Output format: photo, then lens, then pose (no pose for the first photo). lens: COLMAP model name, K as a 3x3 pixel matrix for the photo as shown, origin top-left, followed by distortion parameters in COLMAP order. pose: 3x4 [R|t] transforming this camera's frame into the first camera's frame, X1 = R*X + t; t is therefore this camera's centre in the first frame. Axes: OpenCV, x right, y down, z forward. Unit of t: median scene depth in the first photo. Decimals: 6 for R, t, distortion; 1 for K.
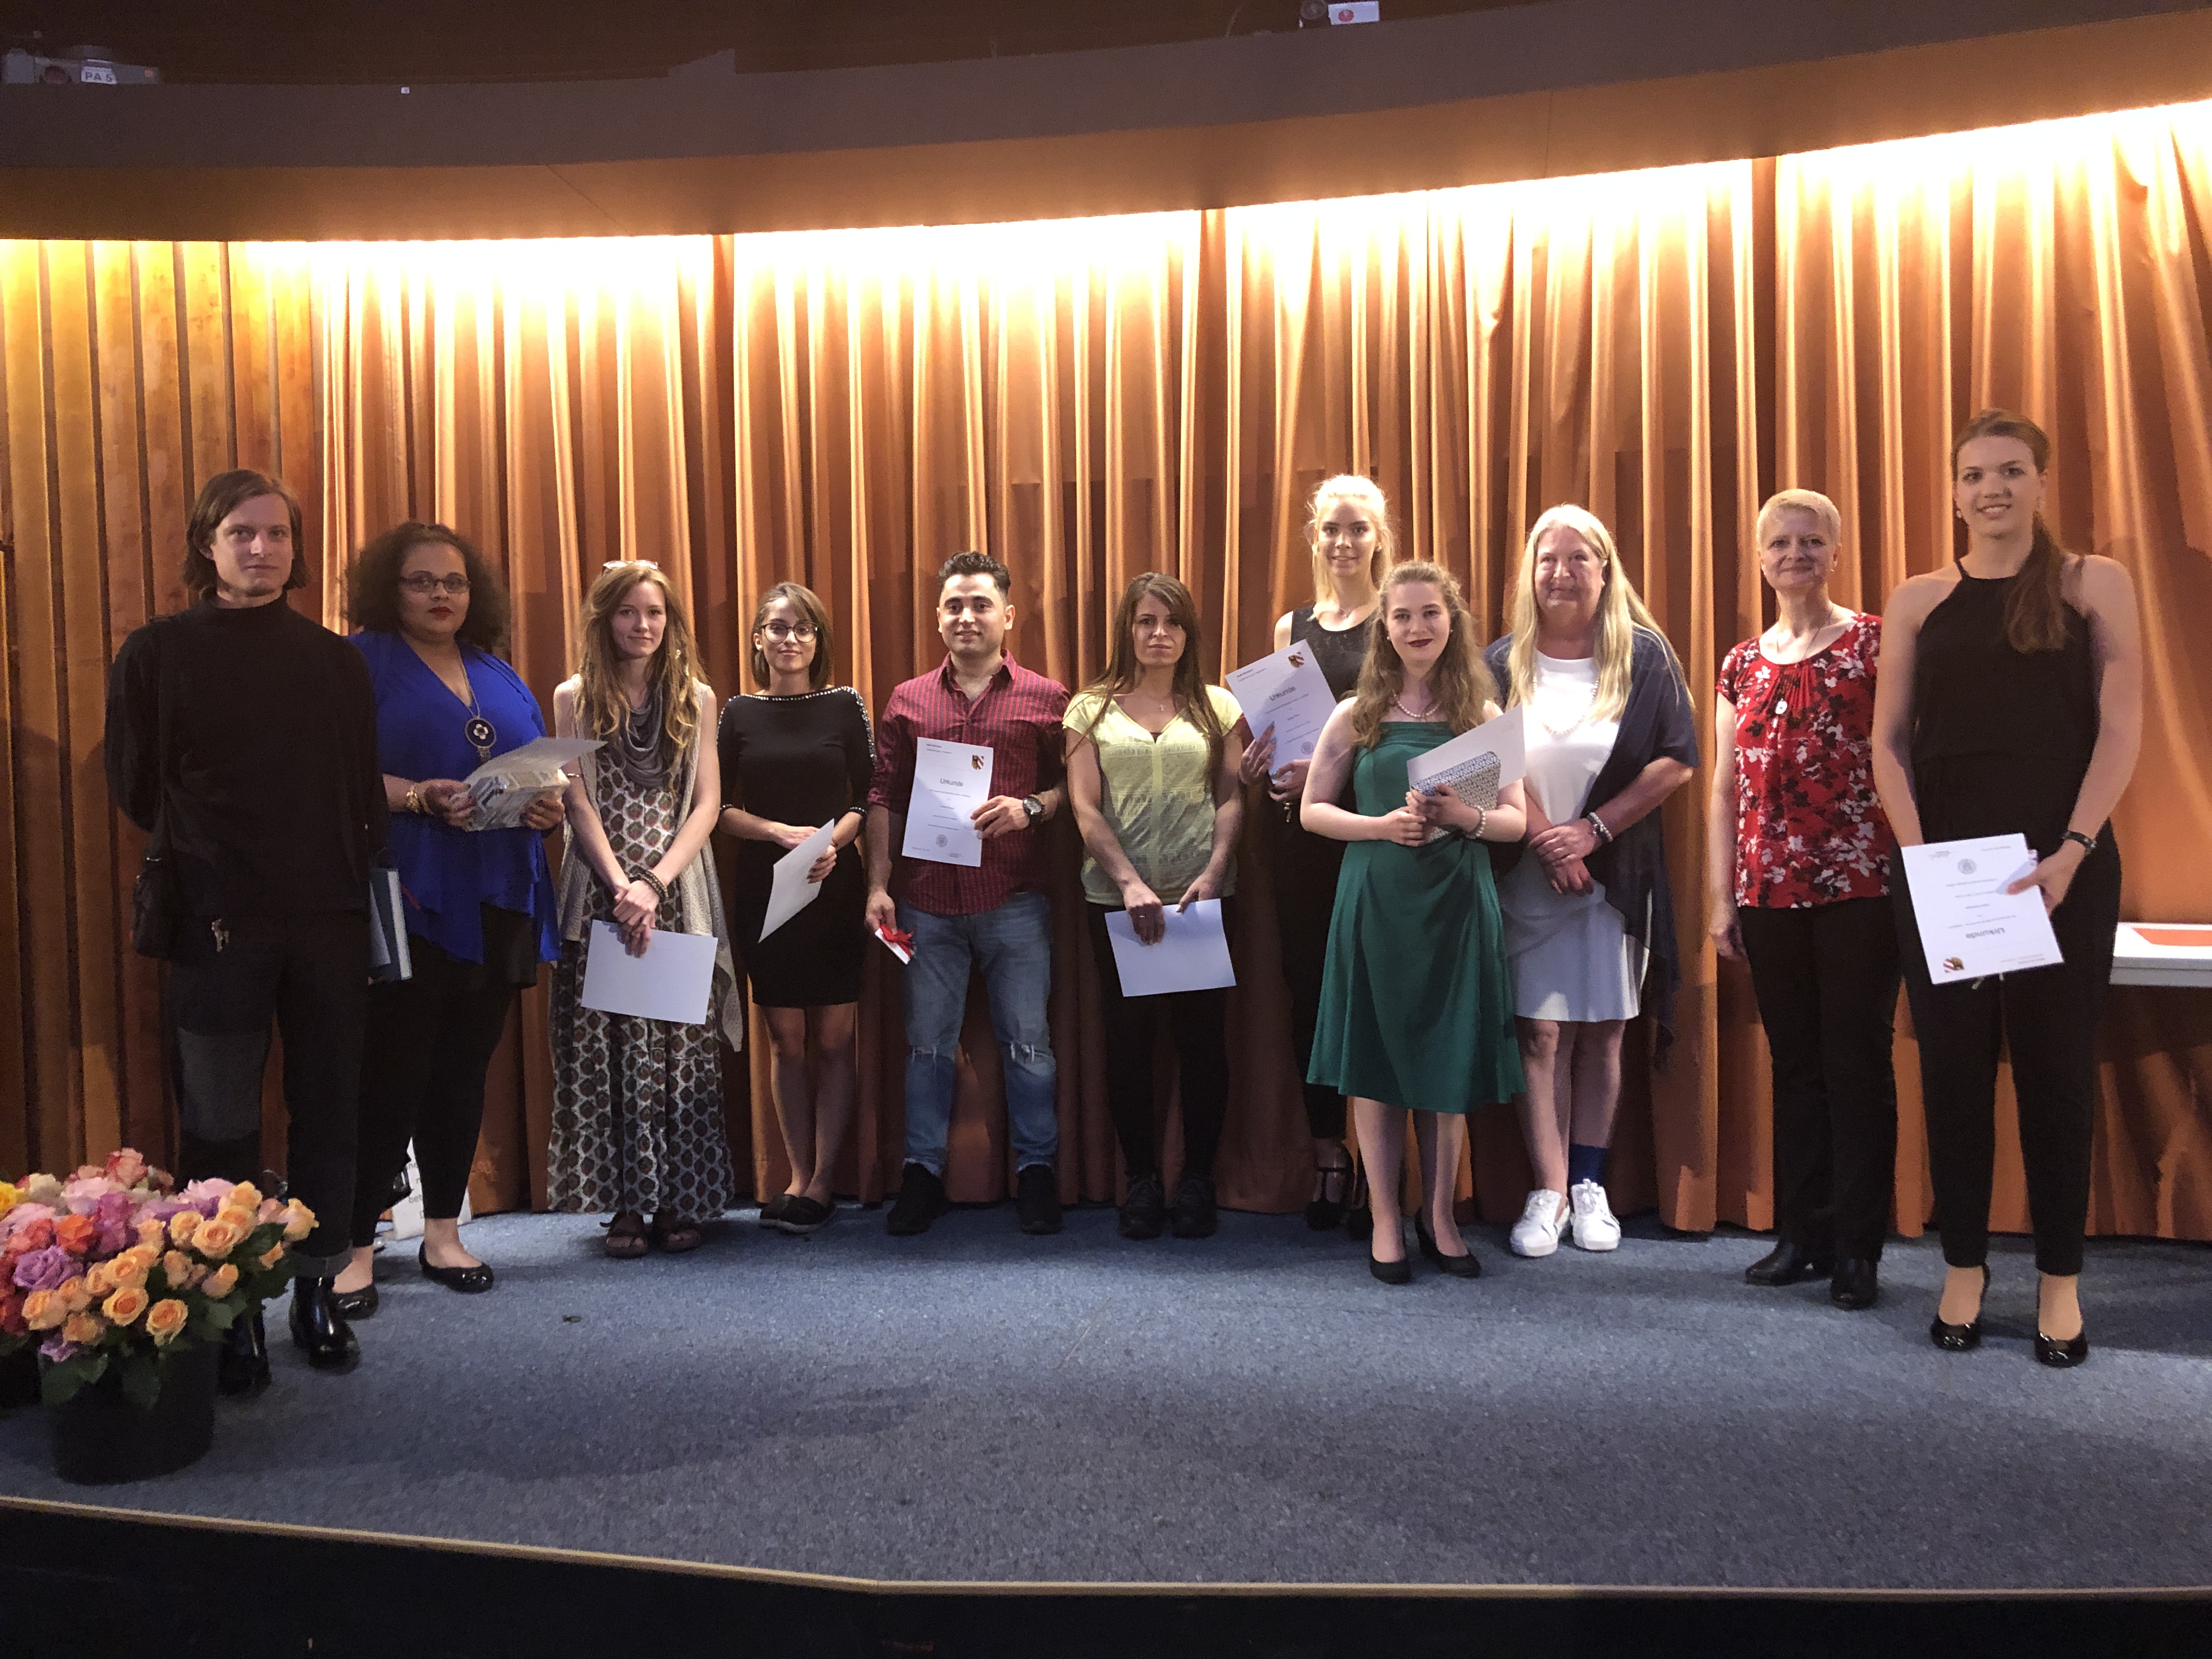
lens RADIAL K [[1846.6, 0, 1100.1], [0, 1846.6, 823.9], [0, 0, 1]] dist [0.004358, 0.003390]
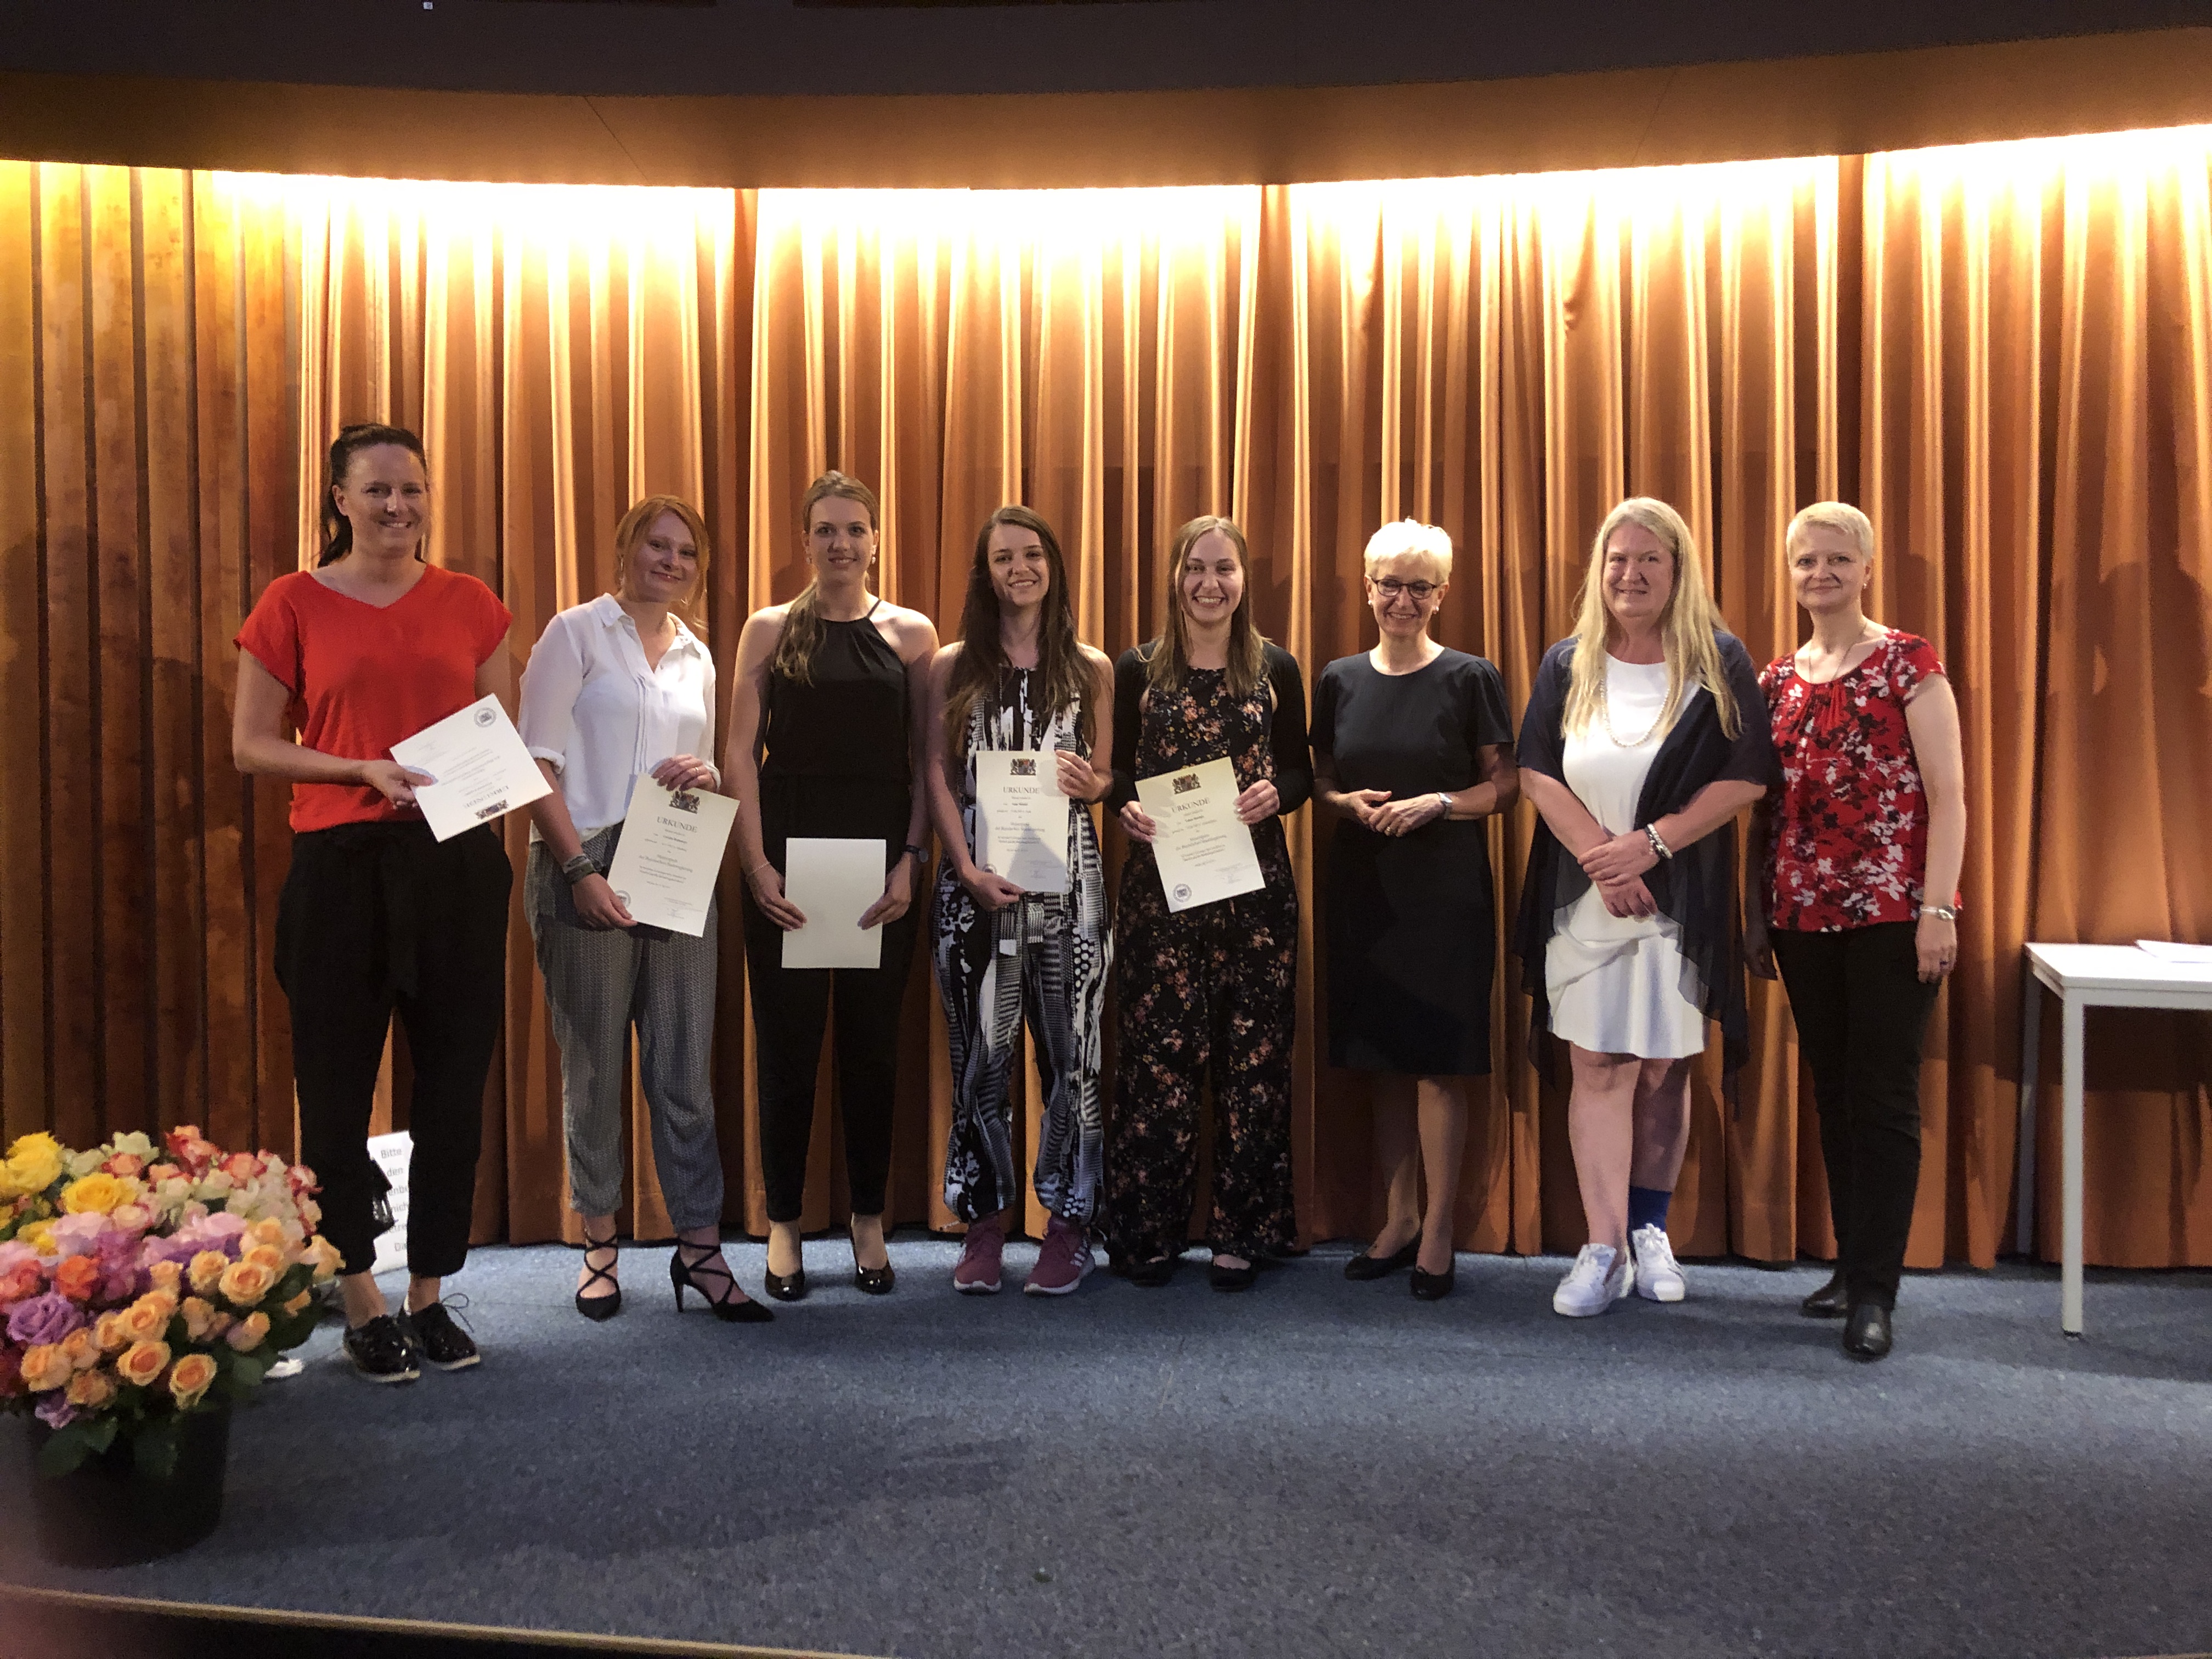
lens RADIAL K [[1853.5, 0, 1128.3], [0, 1853.5, 833.6], [0, 0, 1]] dist [0.009980, -0.002258]
pose [[0.996494, 0.017001, 0.081918, -0.095367], [-0.016503, 0.999841, -0.006754, 0.008581], [-0.082020, 0.005379, 0.996616, 0.064996]]
